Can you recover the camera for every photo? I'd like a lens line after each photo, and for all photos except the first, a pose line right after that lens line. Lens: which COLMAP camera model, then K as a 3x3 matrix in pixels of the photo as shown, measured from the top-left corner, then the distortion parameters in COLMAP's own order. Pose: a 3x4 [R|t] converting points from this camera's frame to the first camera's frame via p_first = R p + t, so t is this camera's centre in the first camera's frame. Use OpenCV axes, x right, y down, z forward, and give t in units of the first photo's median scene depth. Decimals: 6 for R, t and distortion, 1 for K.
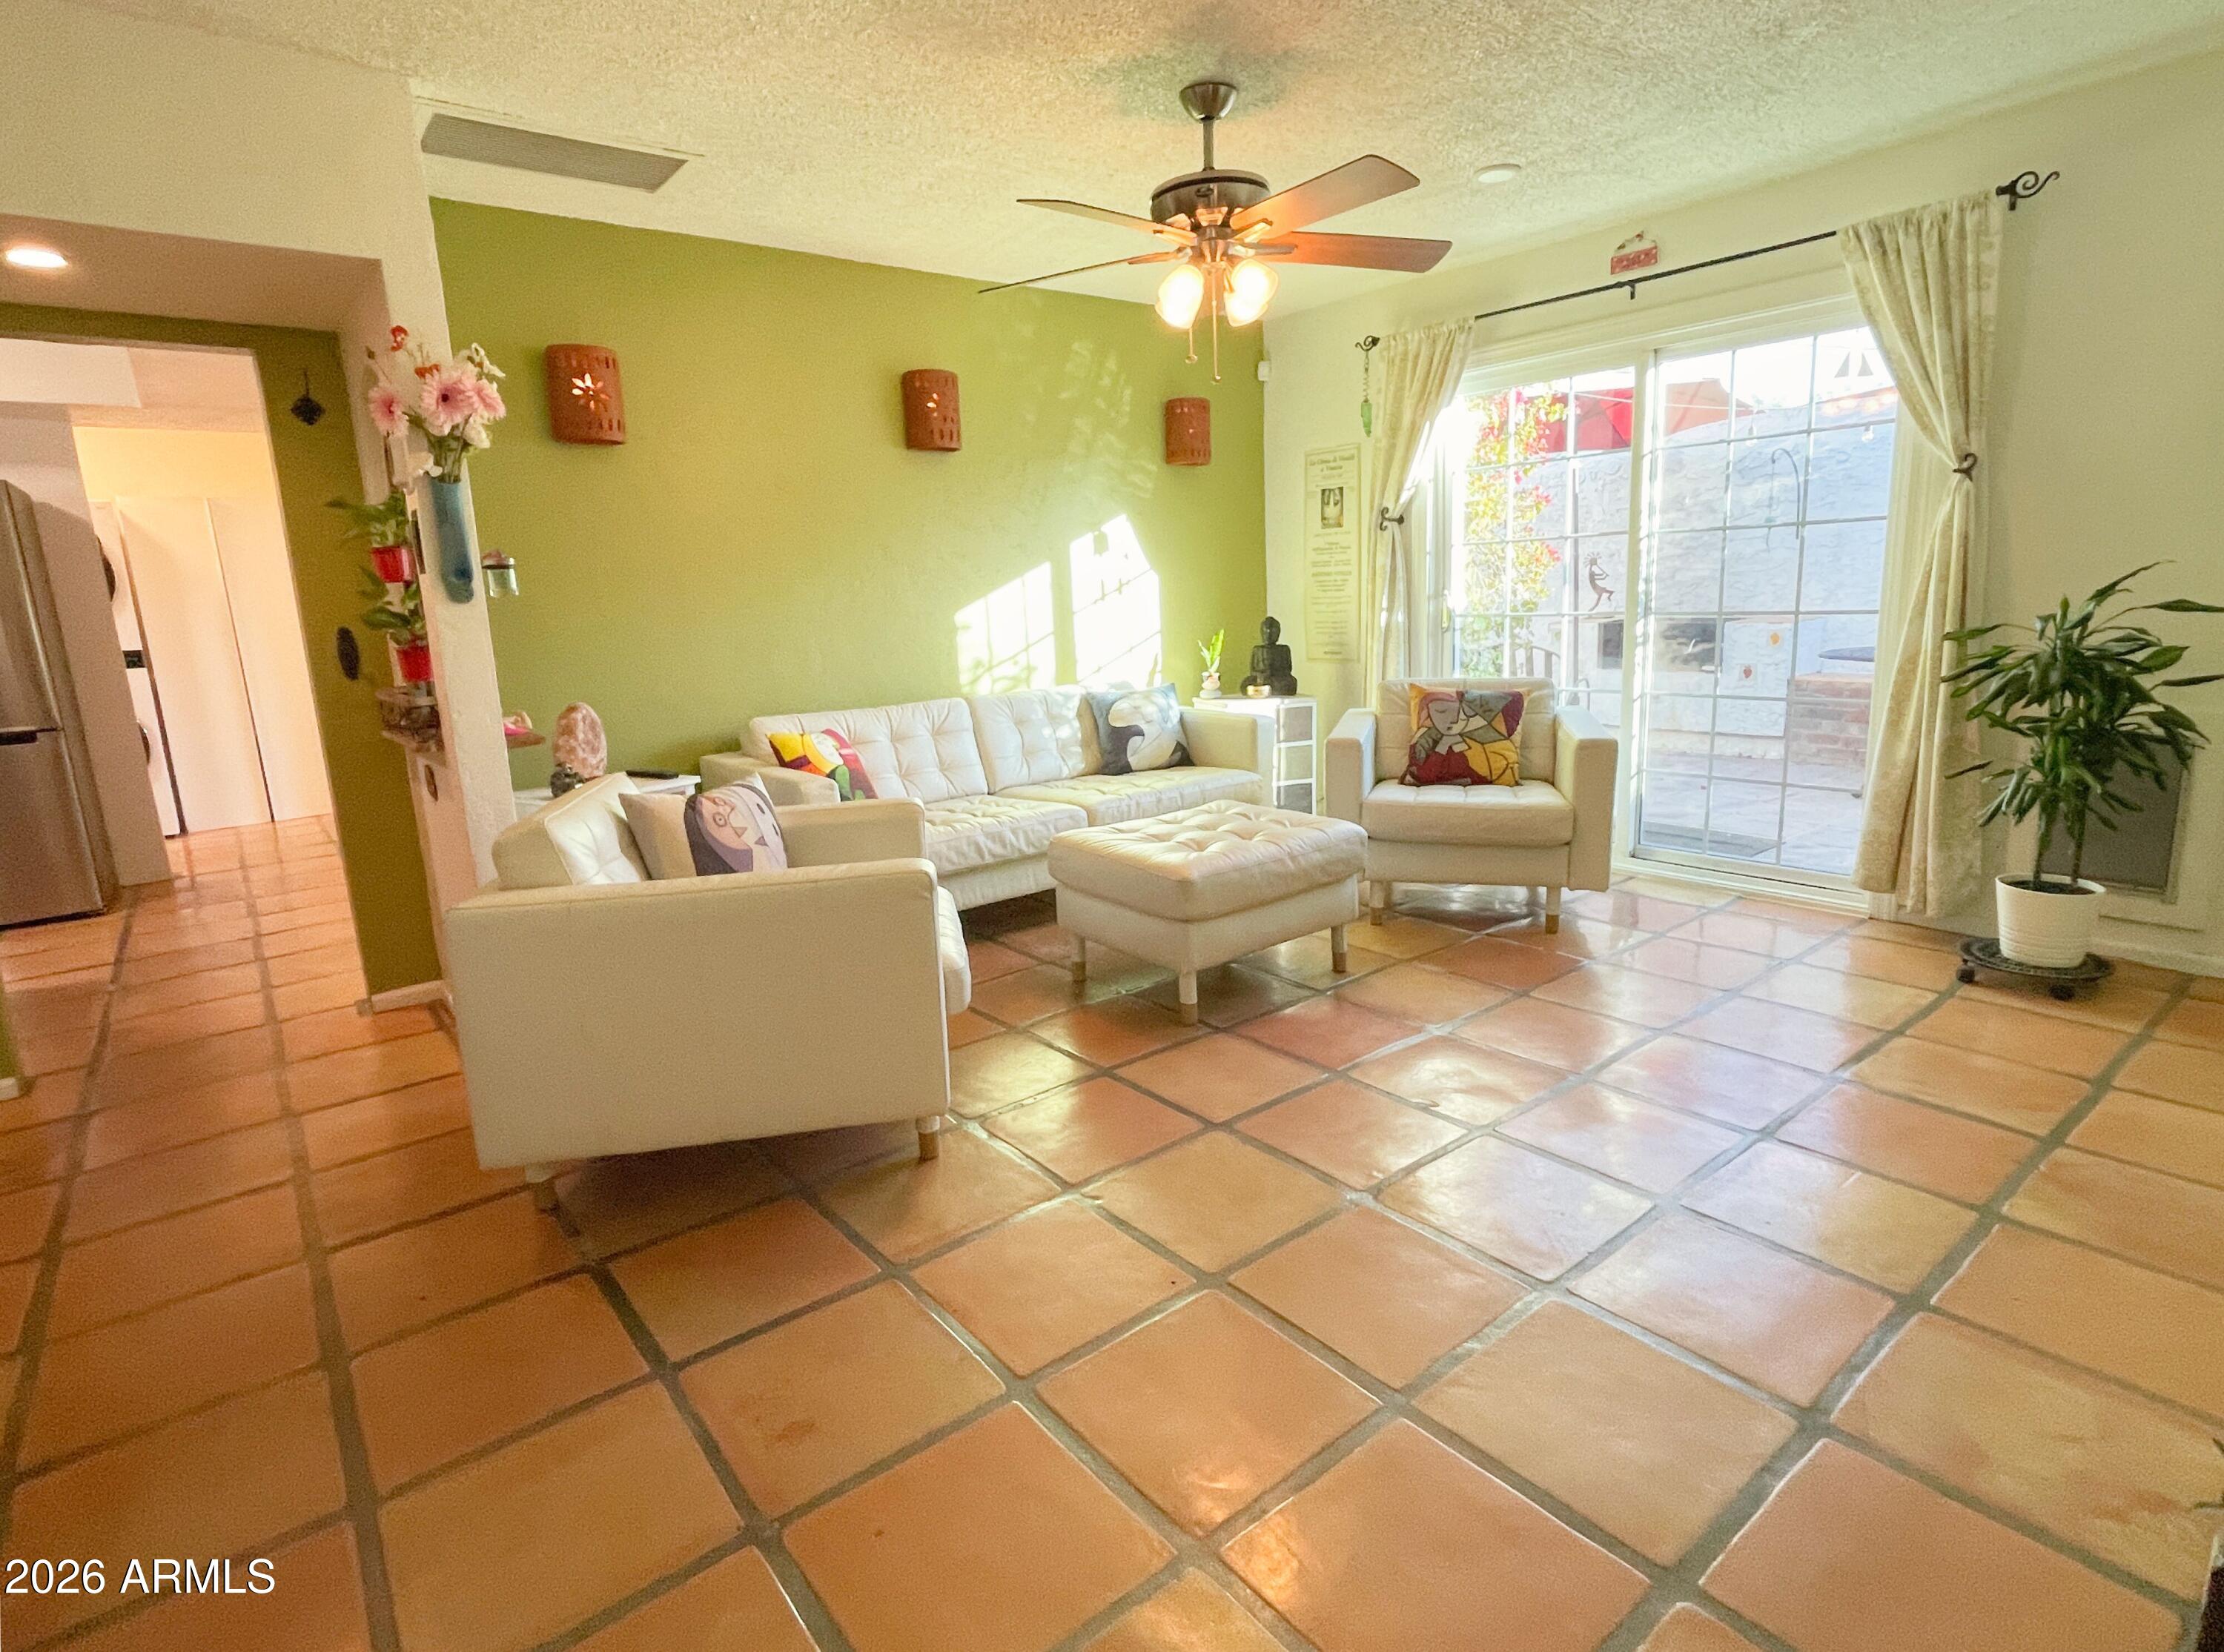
lens RADIAL K [[1151.4, 0, 1122.8], [0, 1151.4, 816.5], [0, 0, 1]] dist [-0.005800, 0.012458]
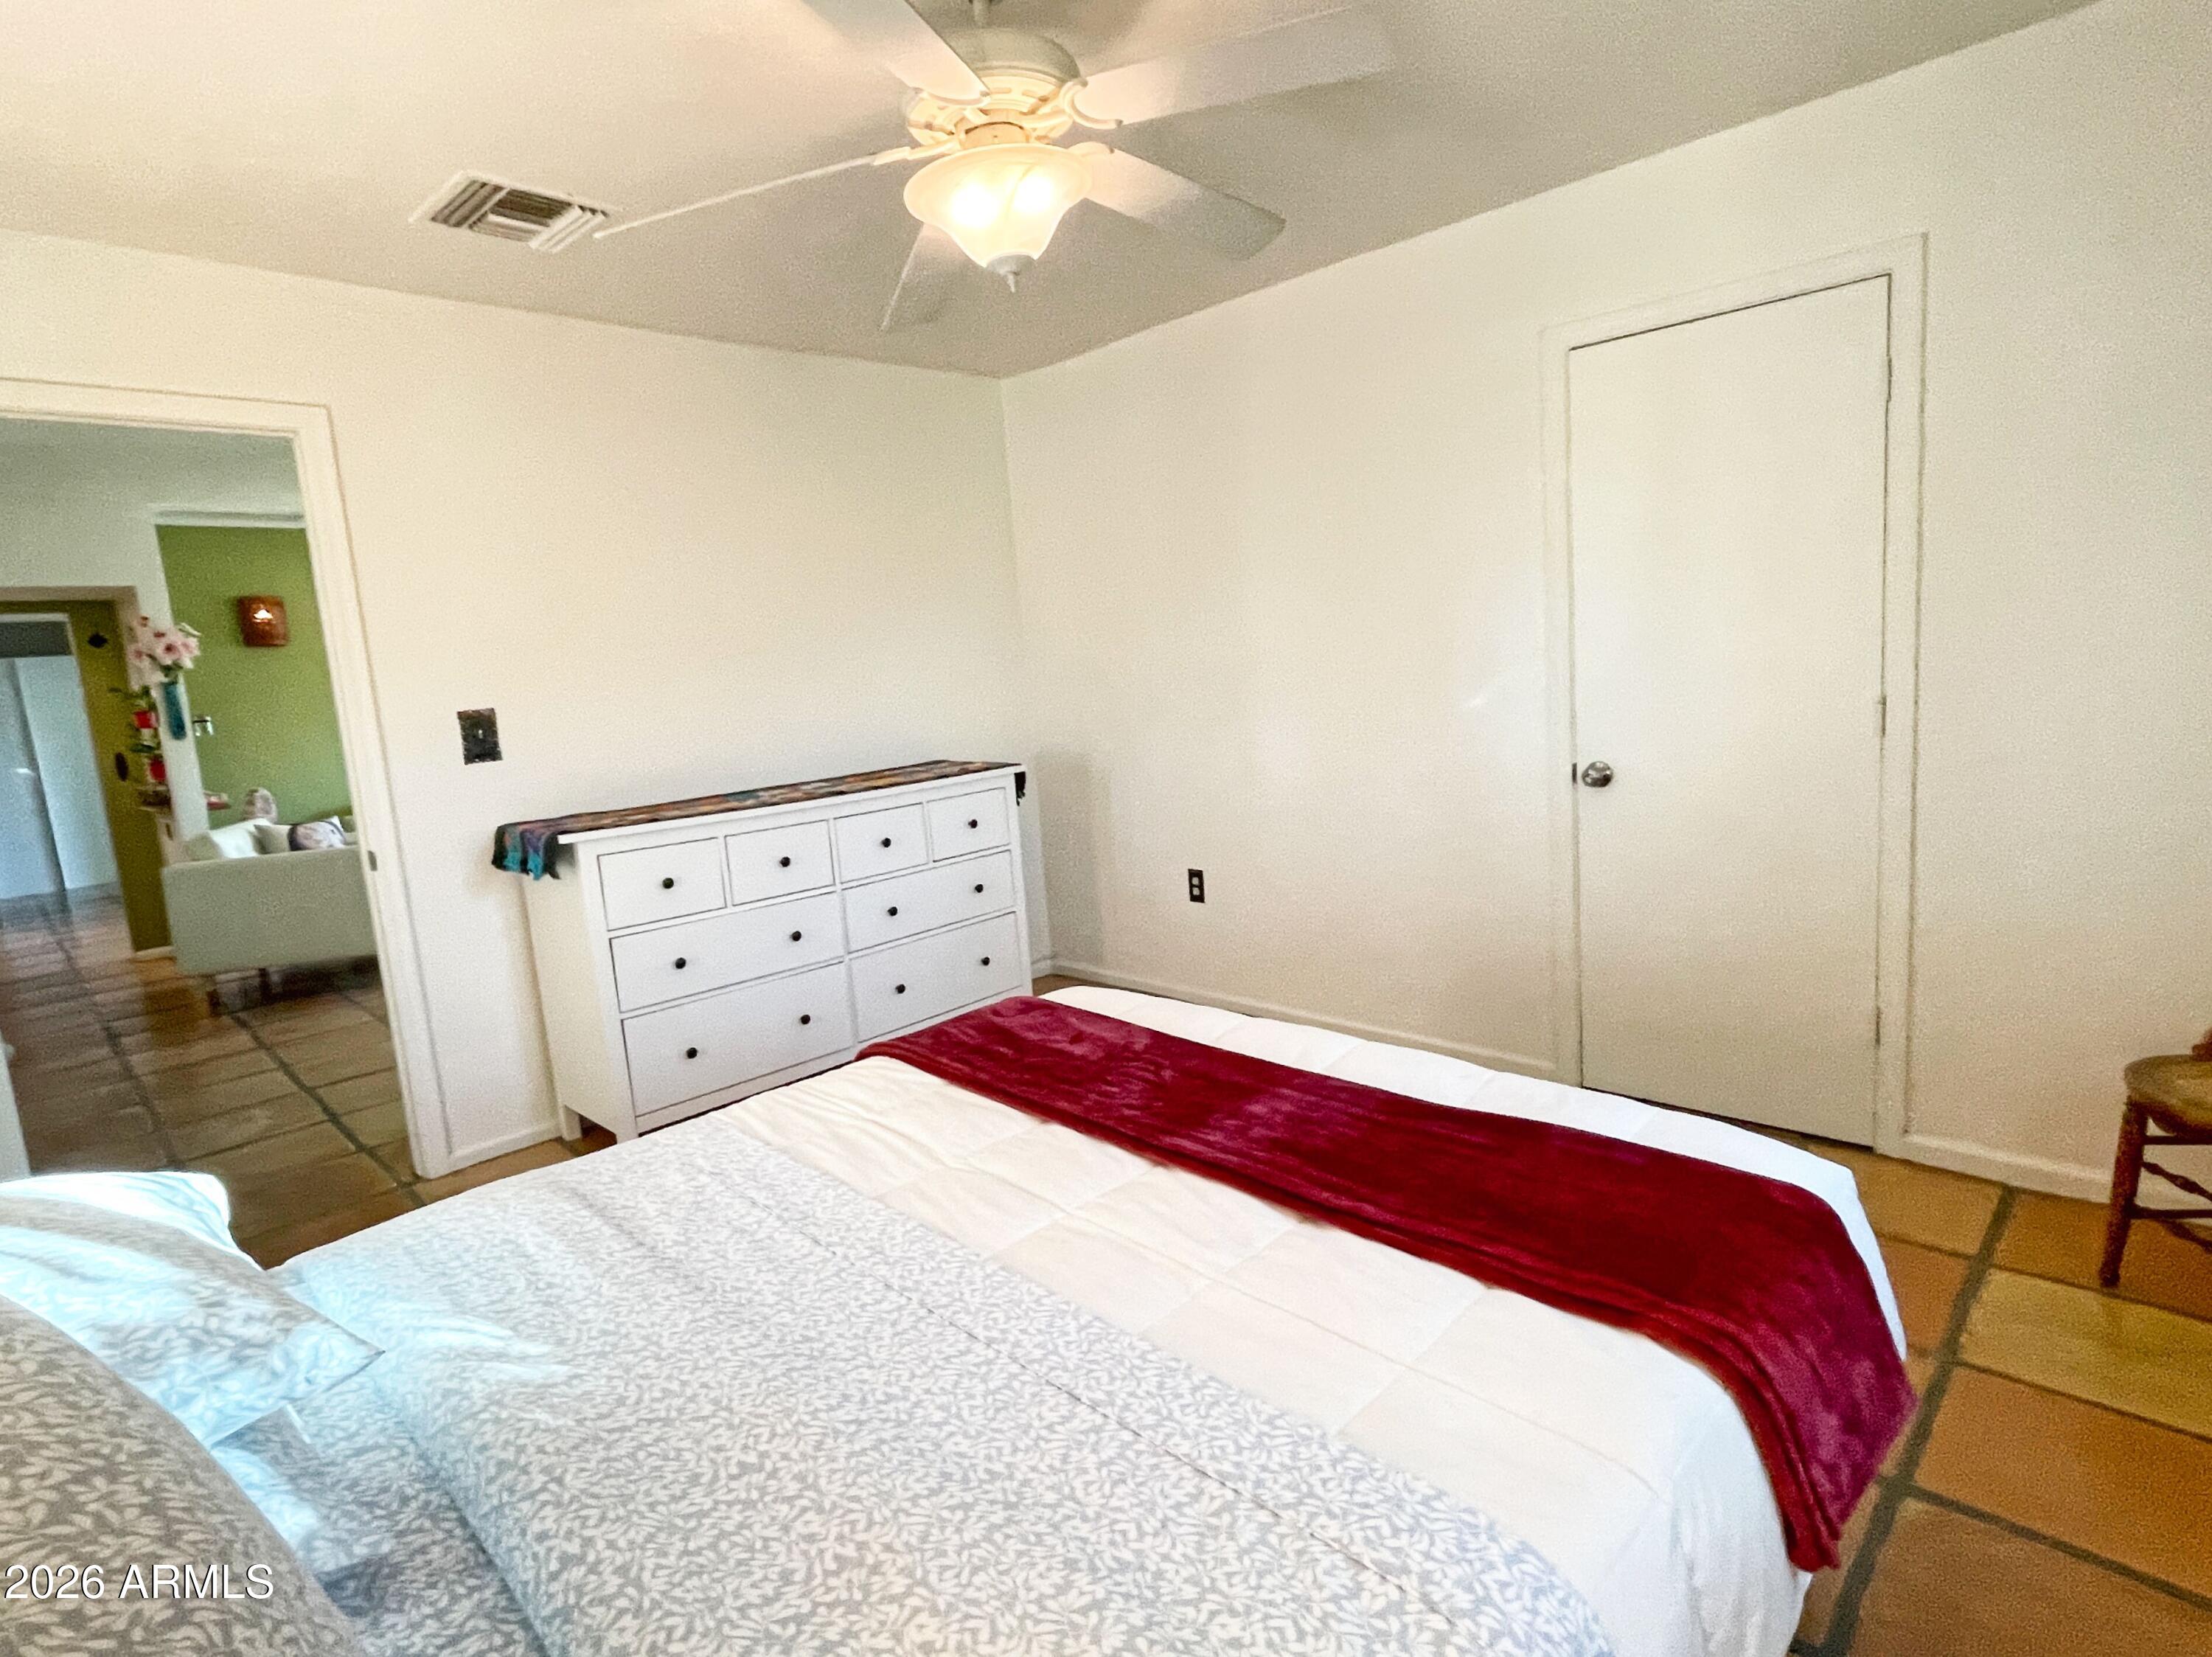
lens RADIAL K [[1126.3, 0, 1106.0], [0, 1126.3, 828.5], [0, 0, 1]] dist [0.019300, -0.012681]
pose [[0.991537, -0.045512, 0.121588, 0.689703], [0.051731, 0.997483, -0.048490, 0.133033], [-0.119075, 0.054370, 0.991395, -1.018525]]
